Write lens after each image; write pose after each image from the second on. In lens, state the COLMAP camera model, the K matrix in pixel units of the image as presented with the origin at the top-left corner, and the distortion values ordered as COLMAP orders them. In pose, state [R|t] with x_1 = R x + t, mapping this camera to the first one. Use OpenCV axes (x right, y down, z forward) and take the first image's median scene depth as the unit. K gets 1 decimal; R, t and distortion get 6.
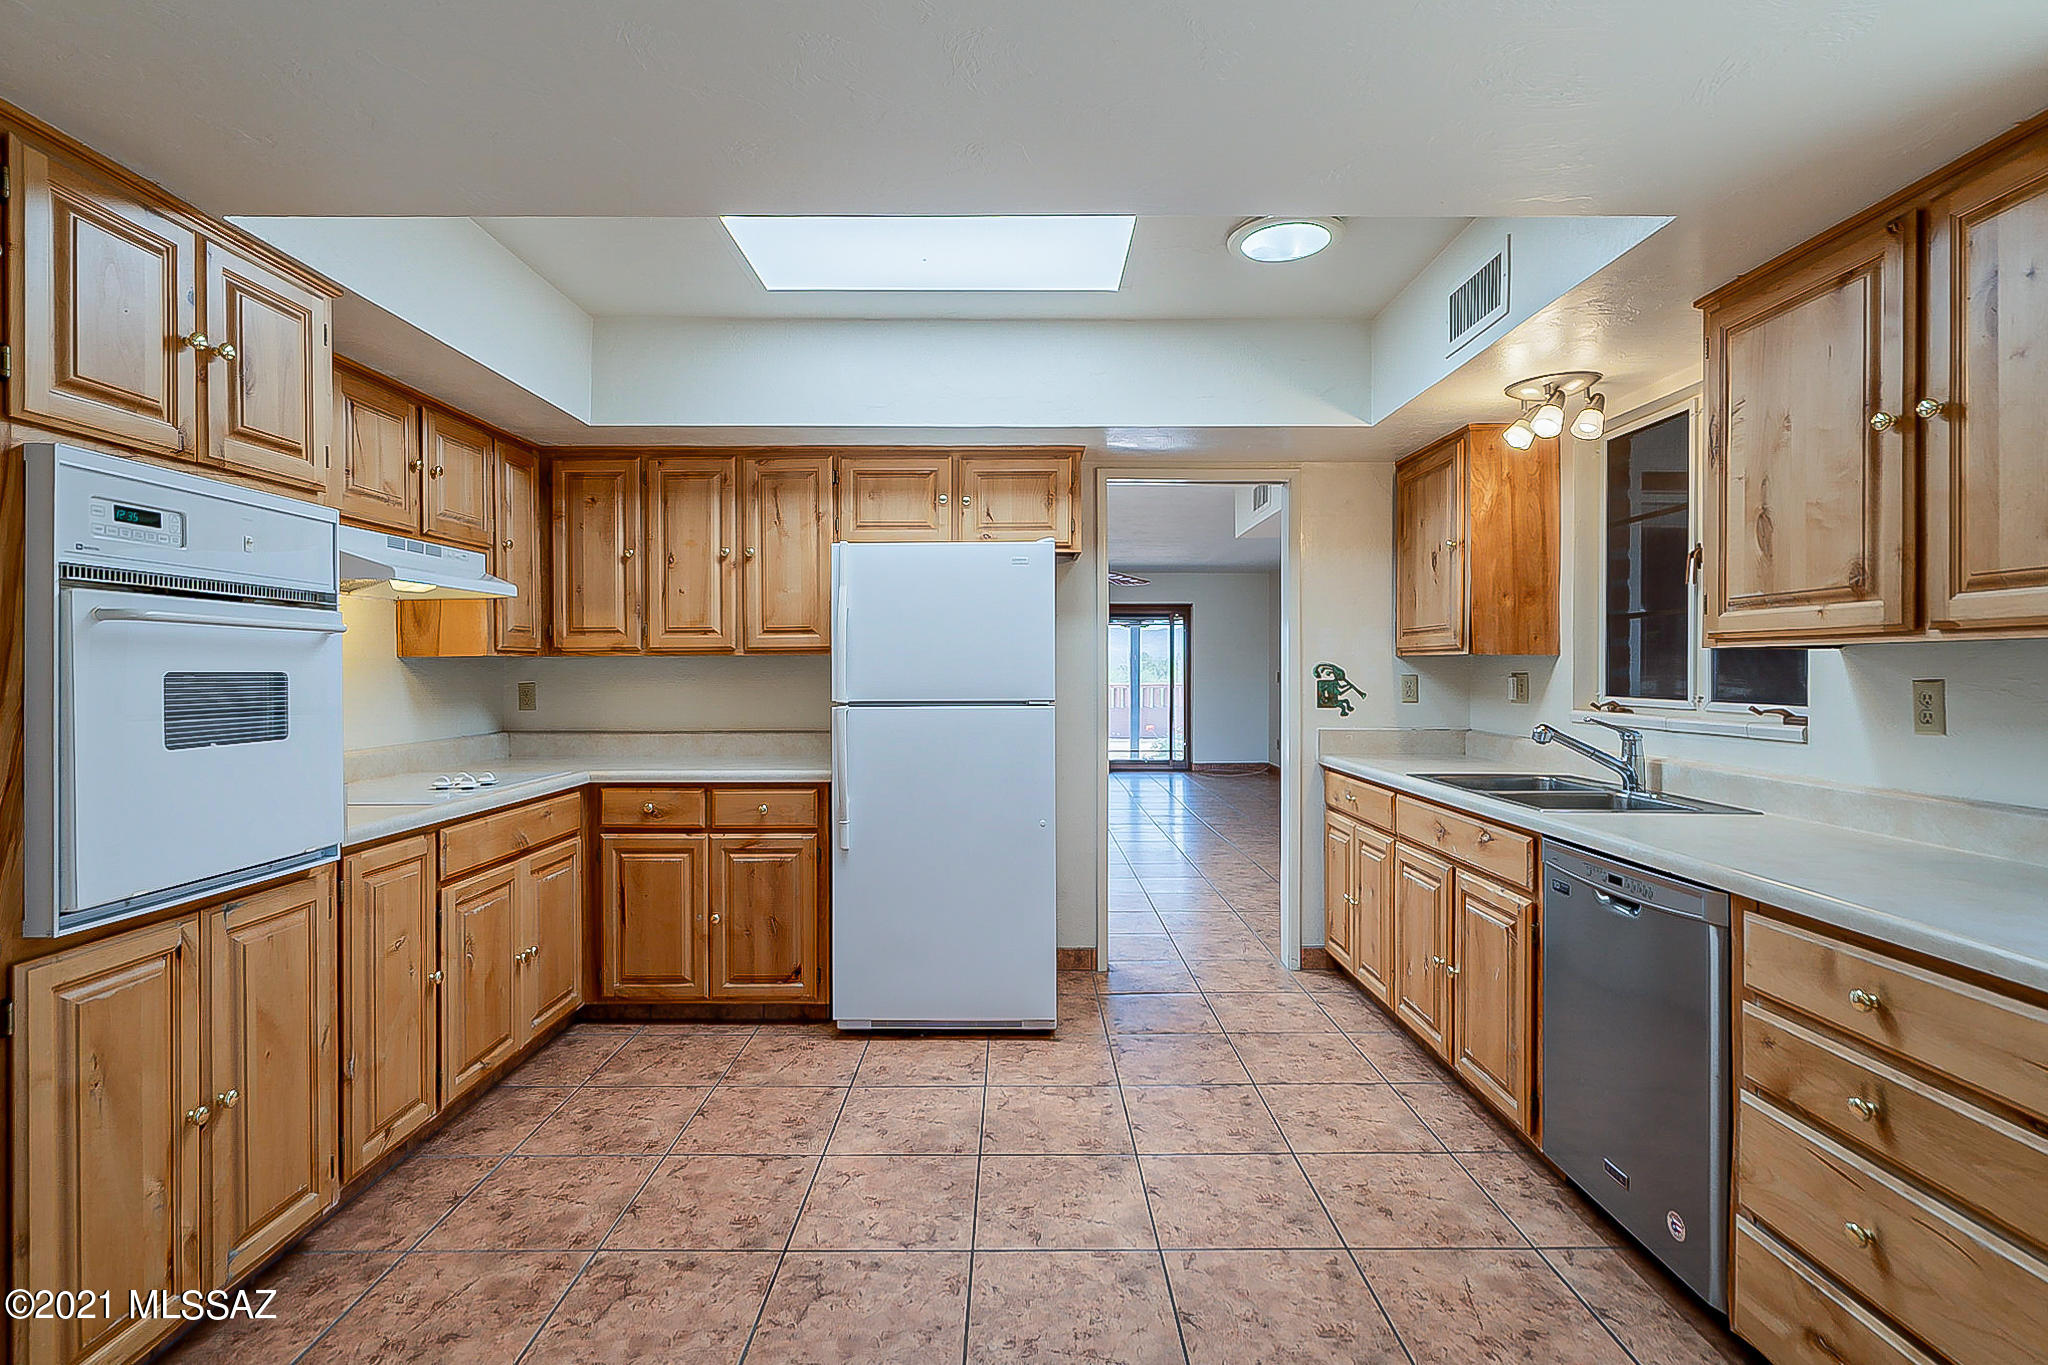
lens RADIAL K [[958.3, 0, 1018.4], [0, 958.3, 677.6], [0, 0, 1]] dist [0.001135, 0.000952]
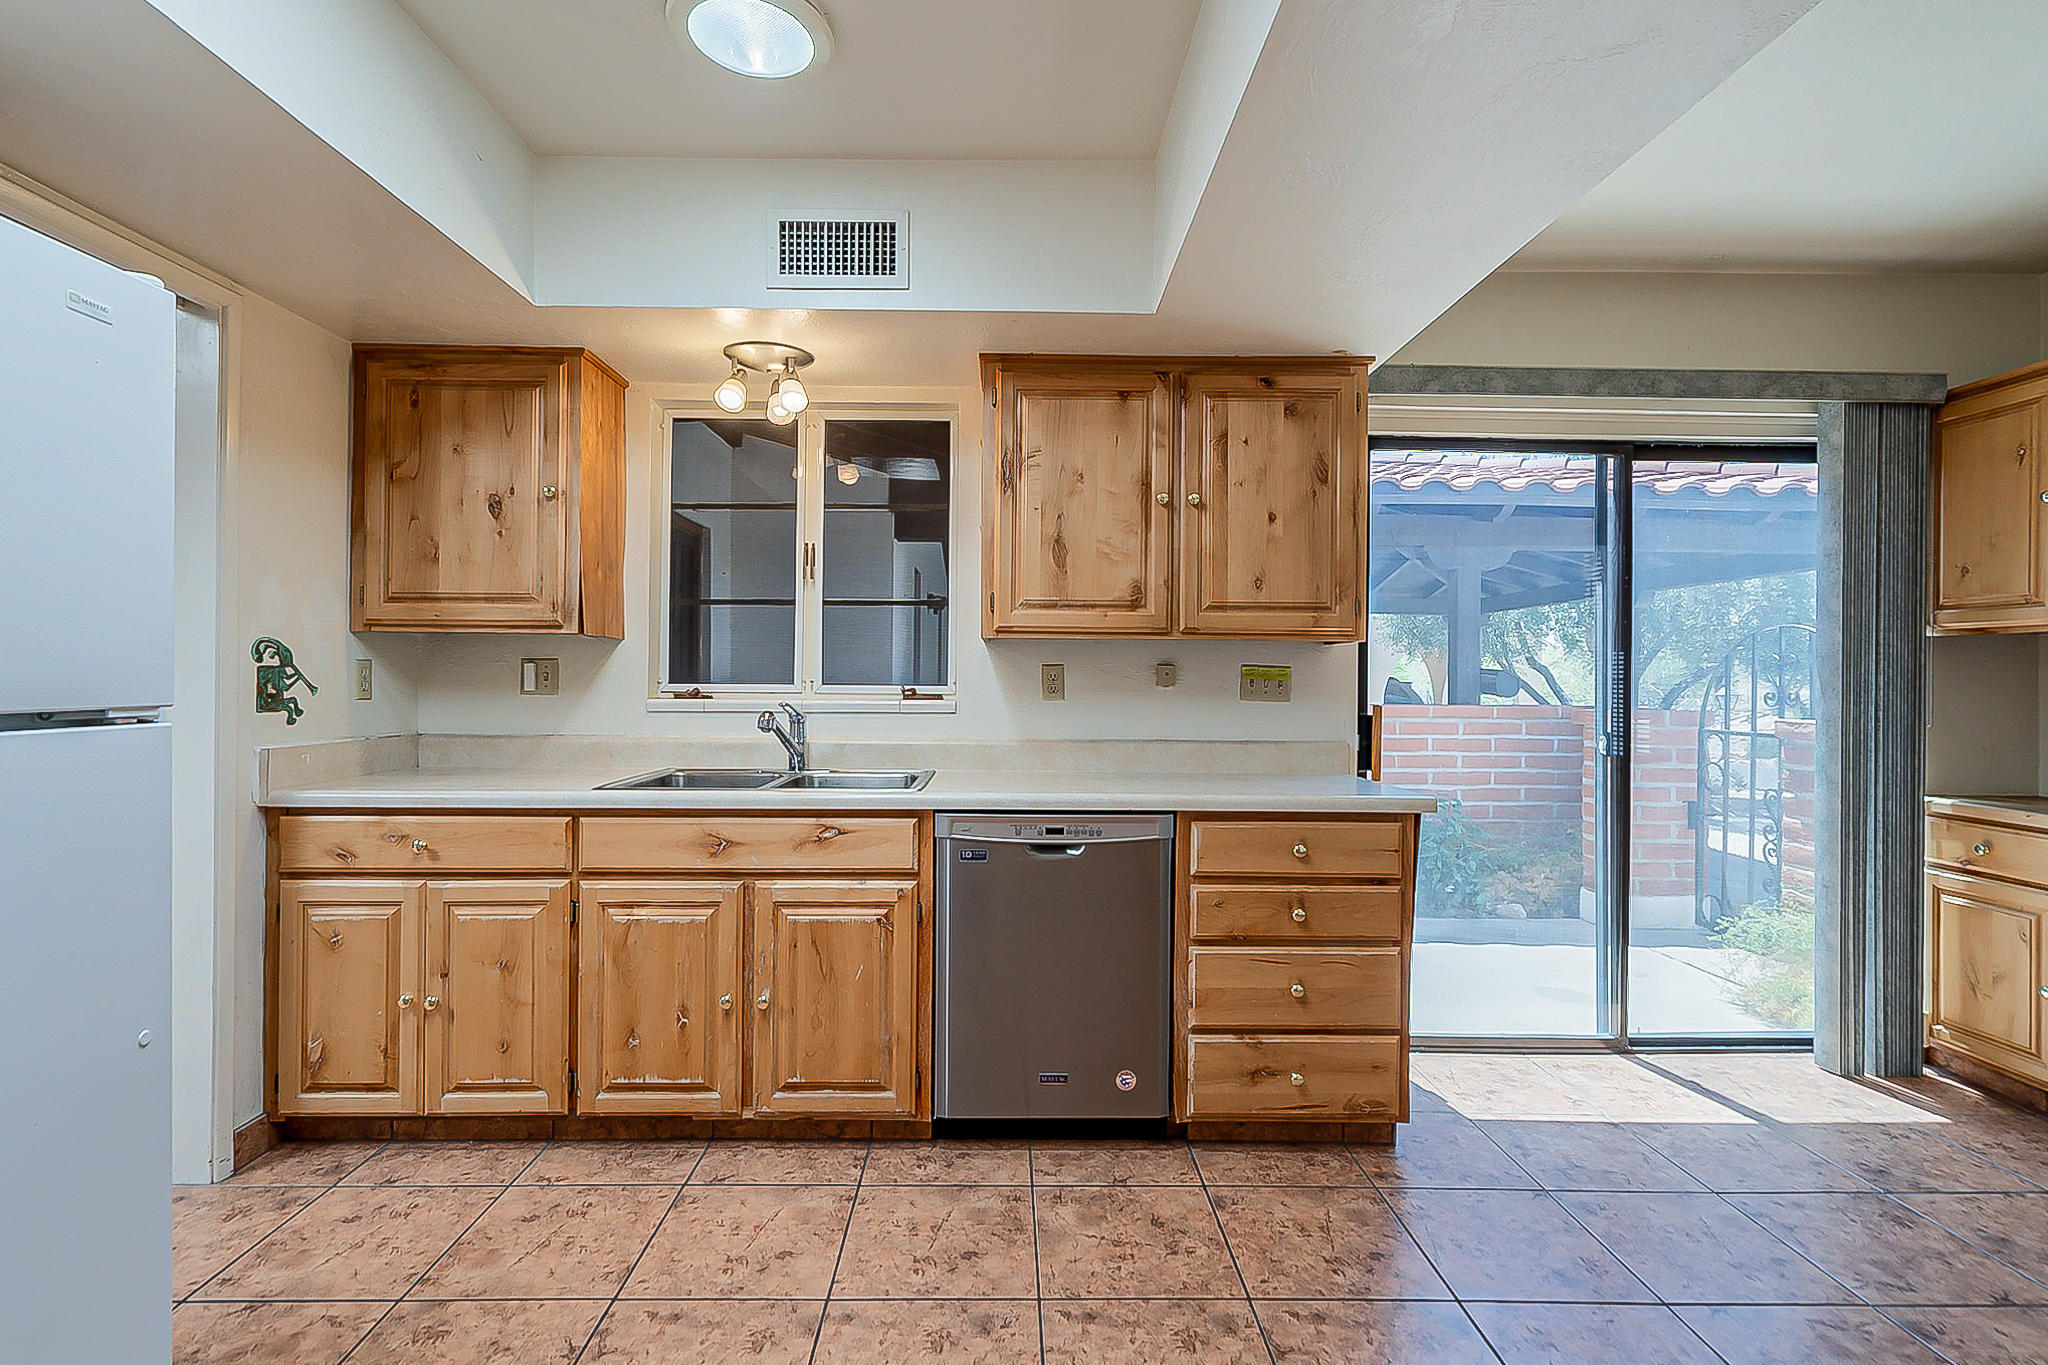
lens RADIAL K [[958.3, 0, 1016.3], [0, 958.3, 675.2], [0, 0, 1]] dist [0.001135, 0.000952]
pose [[-0.016899, -0.000533, 0.999857, -0.378832], [0.002366, 0.999997, 0.000573, 0.012303], [-0.999854, 0.002375, -0.016898, 0.721549]]
